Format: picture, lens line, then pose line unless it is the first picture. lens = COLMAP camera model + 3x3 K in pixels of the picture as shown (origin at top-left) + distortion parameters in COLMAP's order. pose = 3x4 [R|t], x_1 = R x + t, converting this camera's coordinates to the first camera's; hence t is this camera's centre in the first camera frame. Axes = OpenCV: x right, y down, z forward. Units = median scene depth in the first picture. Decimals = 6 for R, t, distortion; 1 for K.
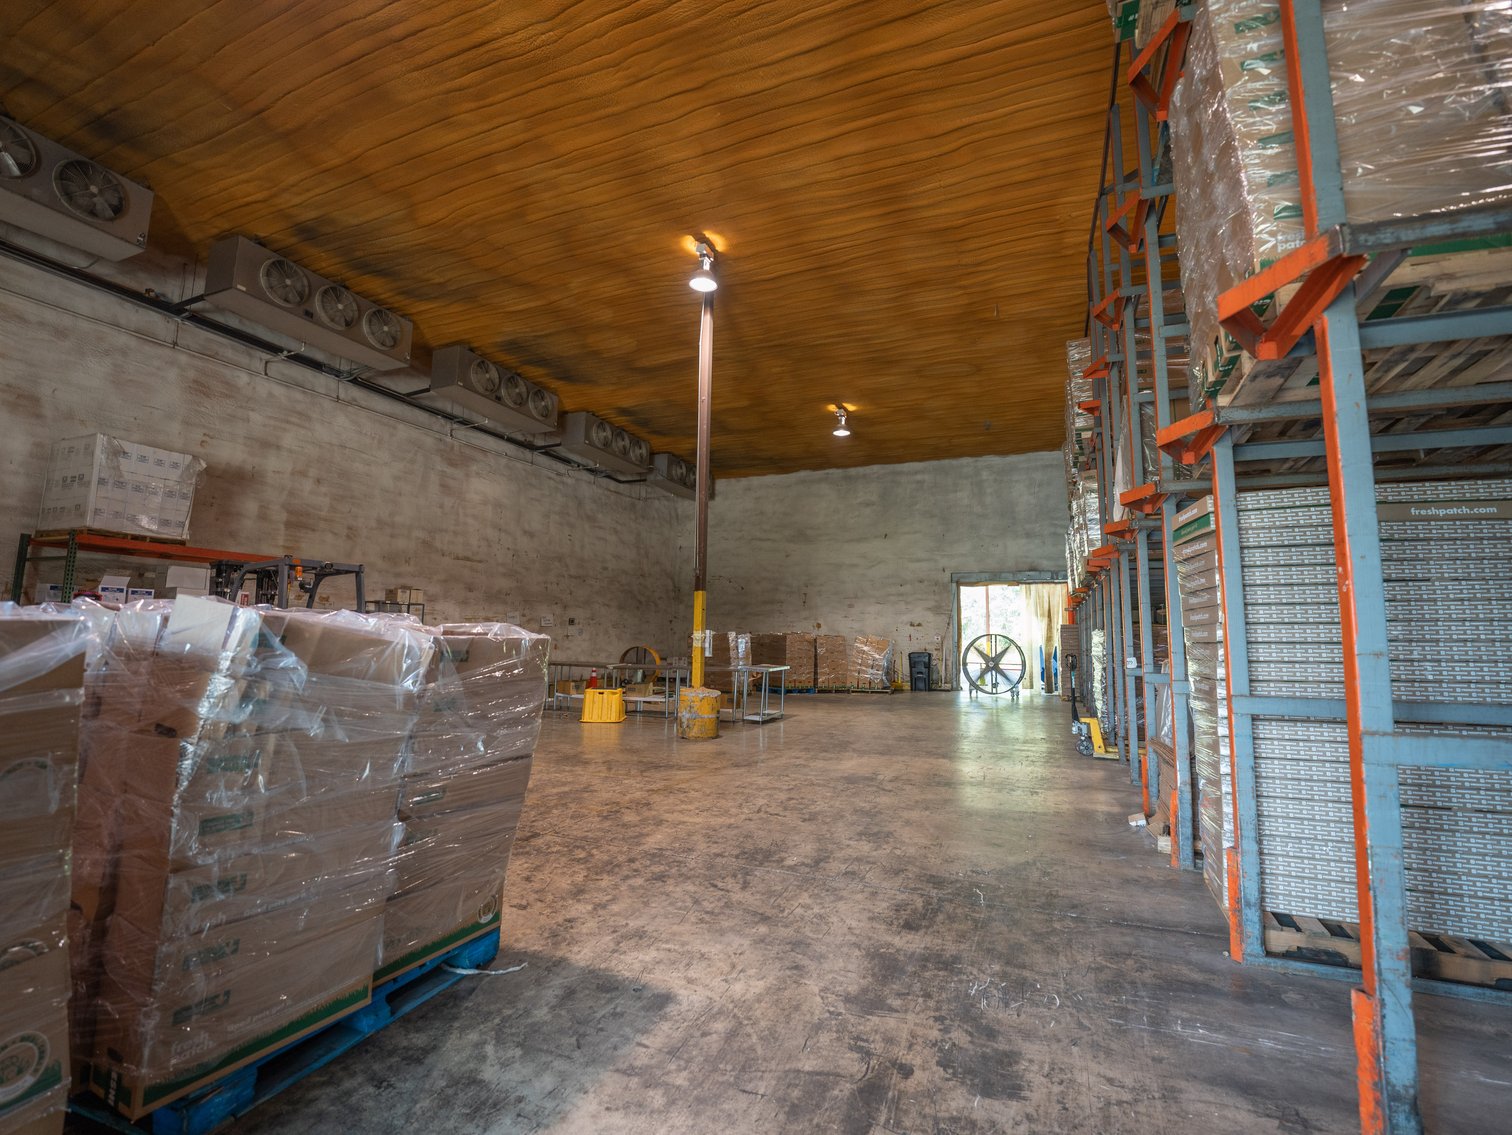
lens RADIAL K [[685.3, 0, 753.7], [0, 685.3, 561.3], [0, 0, 1]] dist [-0.030740, 0.003493]
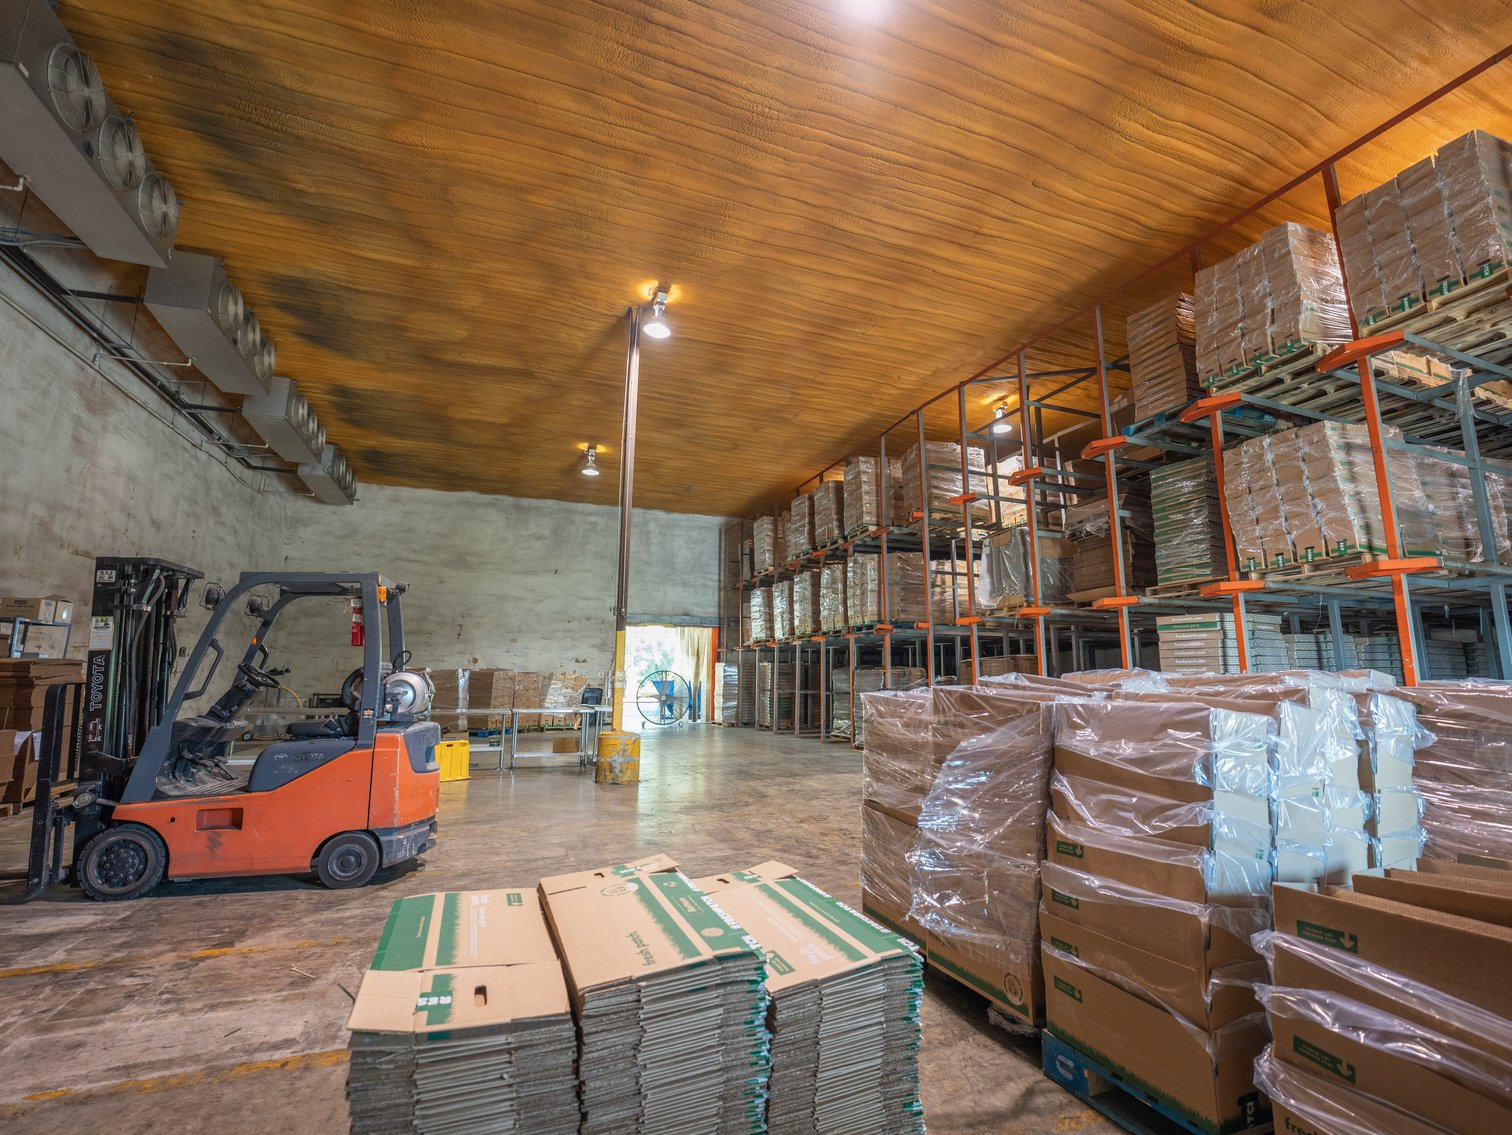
lens RADIAL K [[685.3, 0, 758.6], [0, 685.3, 559.6], [0, 0, 1]] dist [-0.030740, 0.003493]
pose [[0.717041, 0.109146, 0.688433, -0.329320], [-0.075745, 0.994016, -0.078702, 0.002215], [-0.692904, 0.004288, 0.721017, 0.082262]]
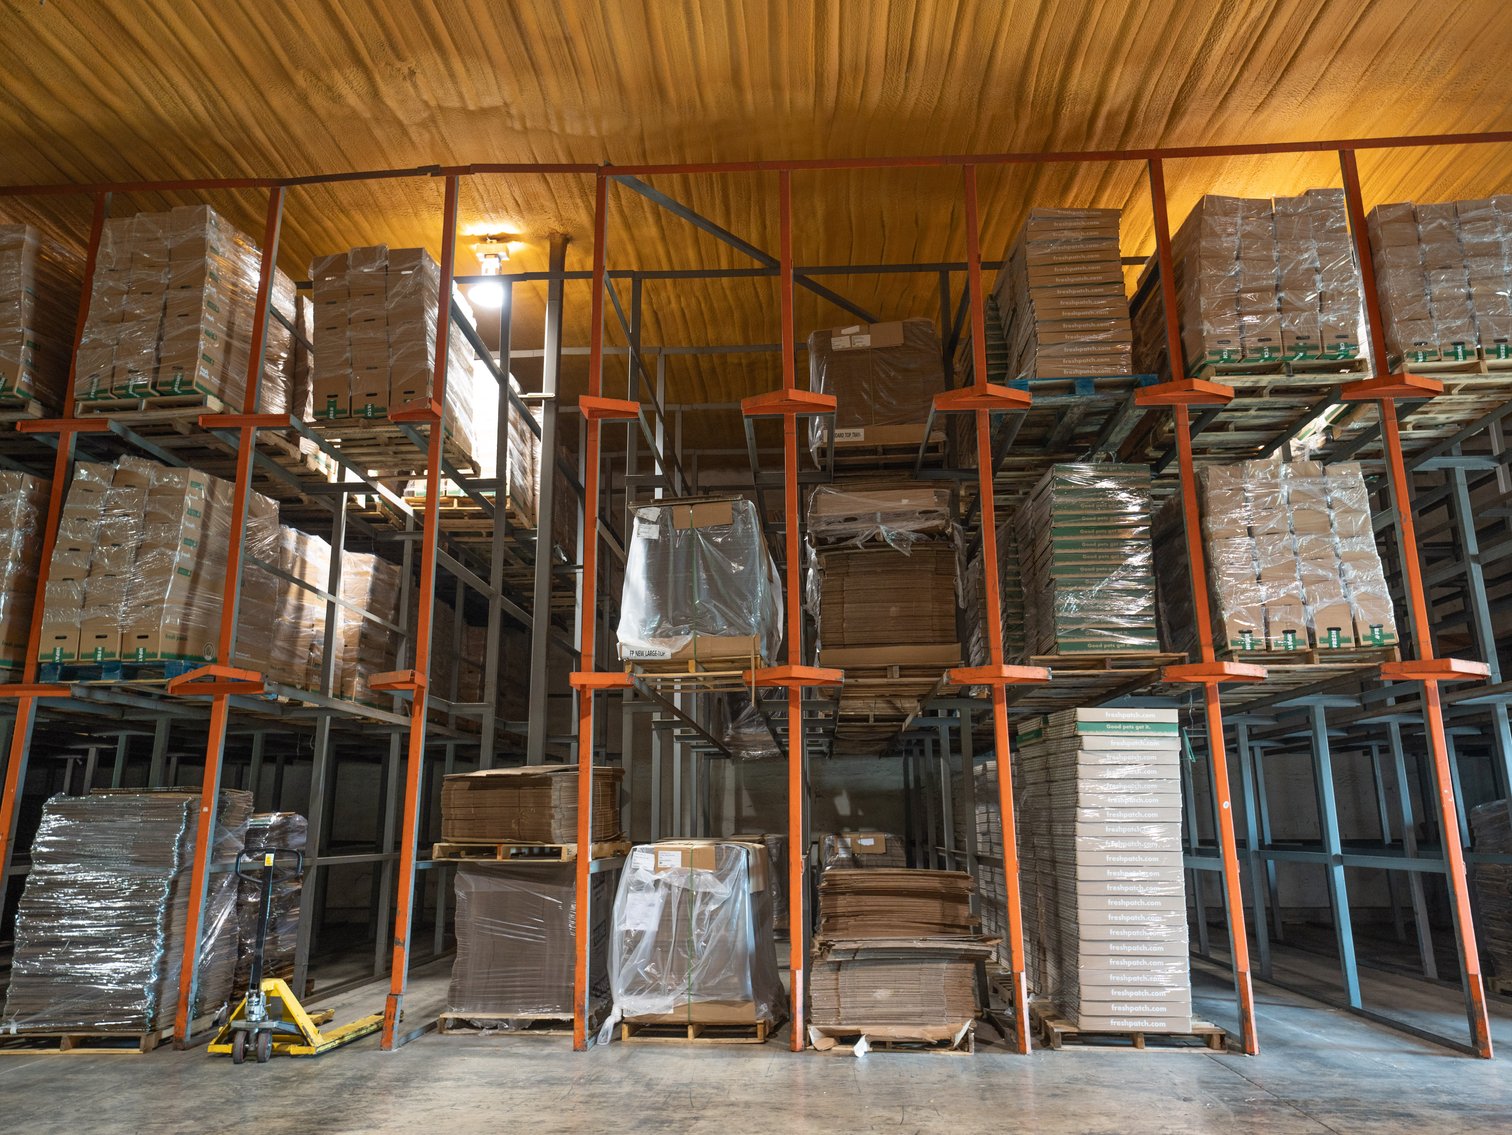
lens RADIAL K [[1088.2, 0, 756.4], [0, 1088.2, 560.4], [0, 0, 1]] dist [0.015153, 0.003843]
pose [[-0.339425, 0.207010, 0.917571, -0.193876], [-0.109832, 0.960088, -0.257231, 0.047726], [-0.934199, -0.188089, -0.303142, 0.444762]]
